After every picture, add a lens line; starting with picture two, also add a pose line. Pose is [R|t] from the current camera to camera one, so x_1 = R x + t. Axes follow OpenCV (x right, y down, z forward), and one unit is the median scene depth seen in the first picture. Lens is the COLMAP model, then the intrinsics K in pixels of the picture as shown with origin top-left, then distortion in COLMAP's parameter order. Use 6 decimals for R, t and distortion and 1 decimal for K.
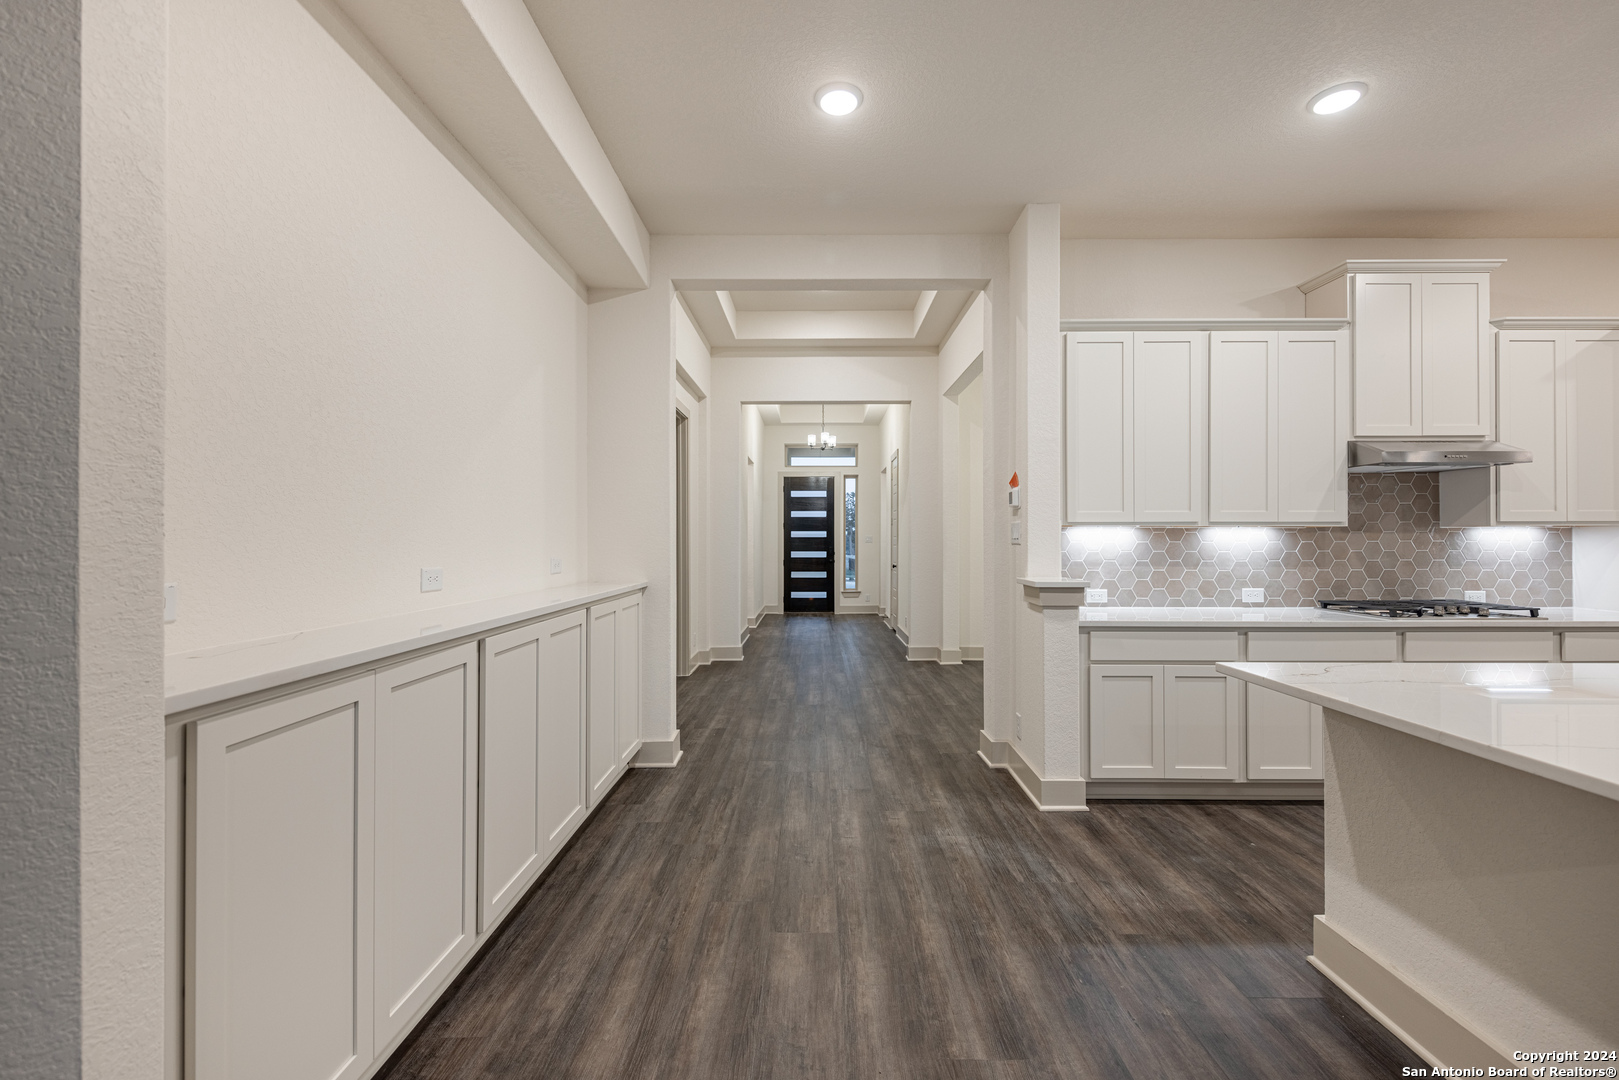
lens RADIAL K [[678.2, 0, 808.4], [0, 678.2, 537.6], [0, 0, 1]] dist [0.016959, -0.005256]
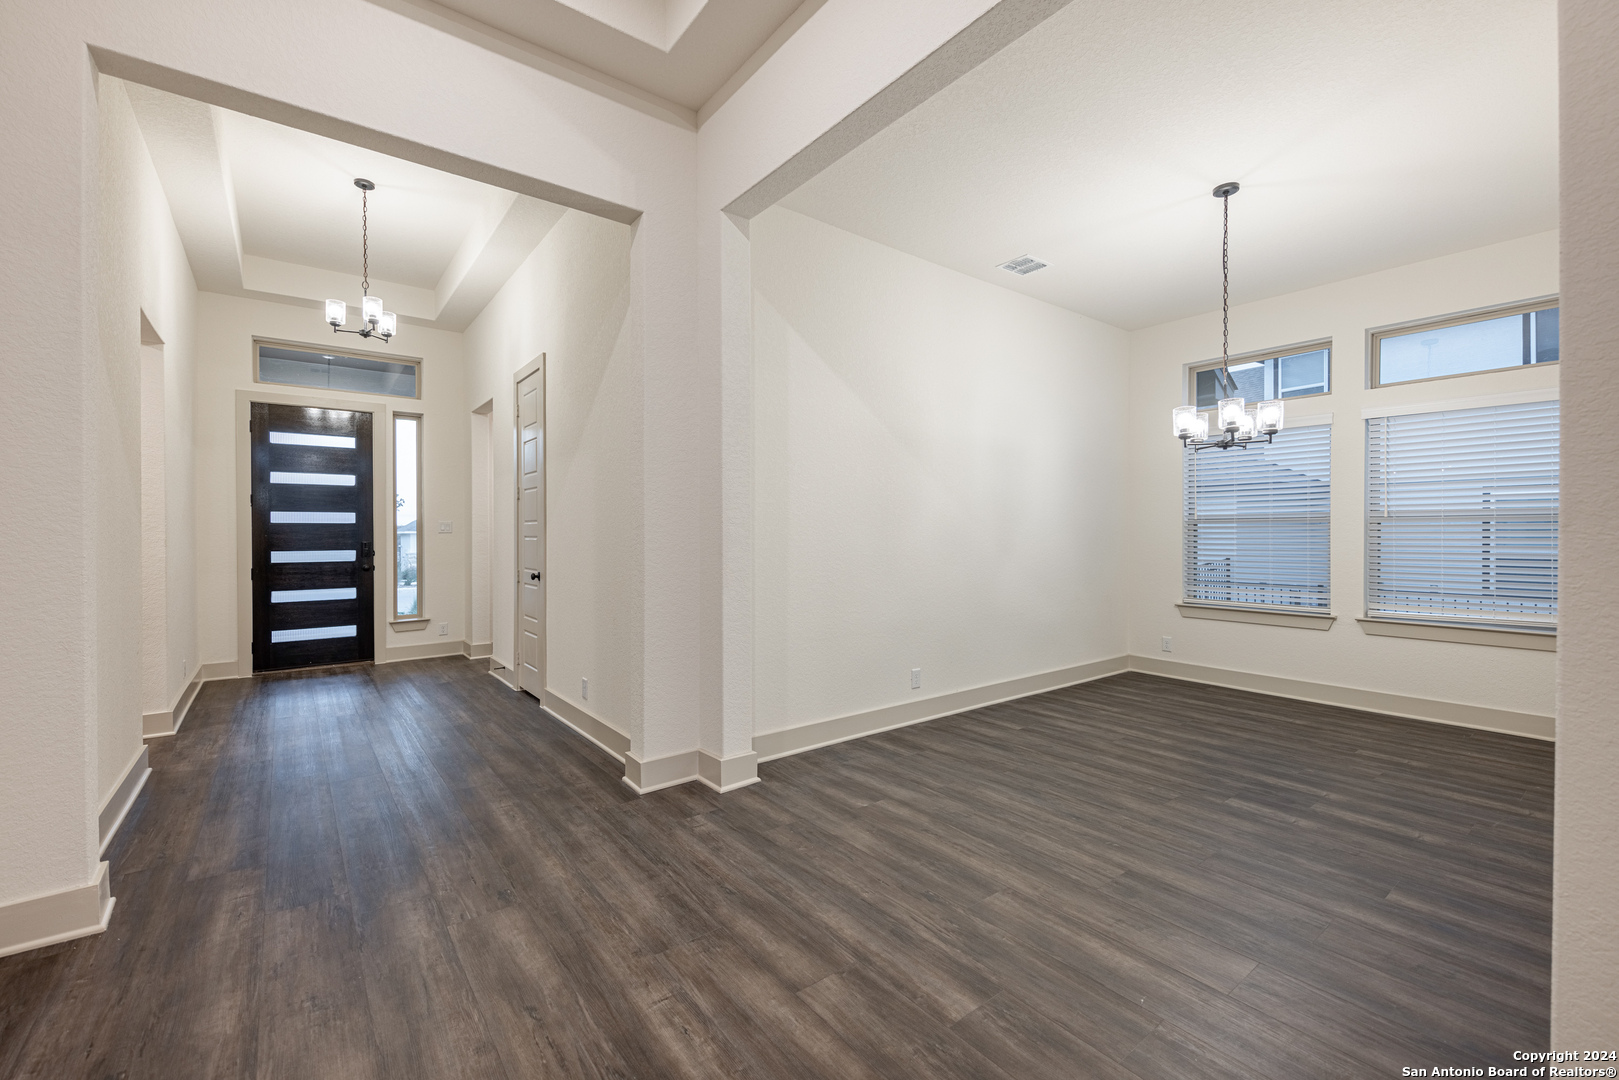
lens RADIAL K [[678.2, 0, 817.7], [0, 678.2, 534.9], [0, 0, 1]] dist [0.016959, -0.005256]
pose [[0.783819, -0.006645, 0.620954, -0.071710], [0.001472, 0.999960, 0.008841, 0.013708], [-0.620988, -0.006016, 0.783797, 1.090877]]
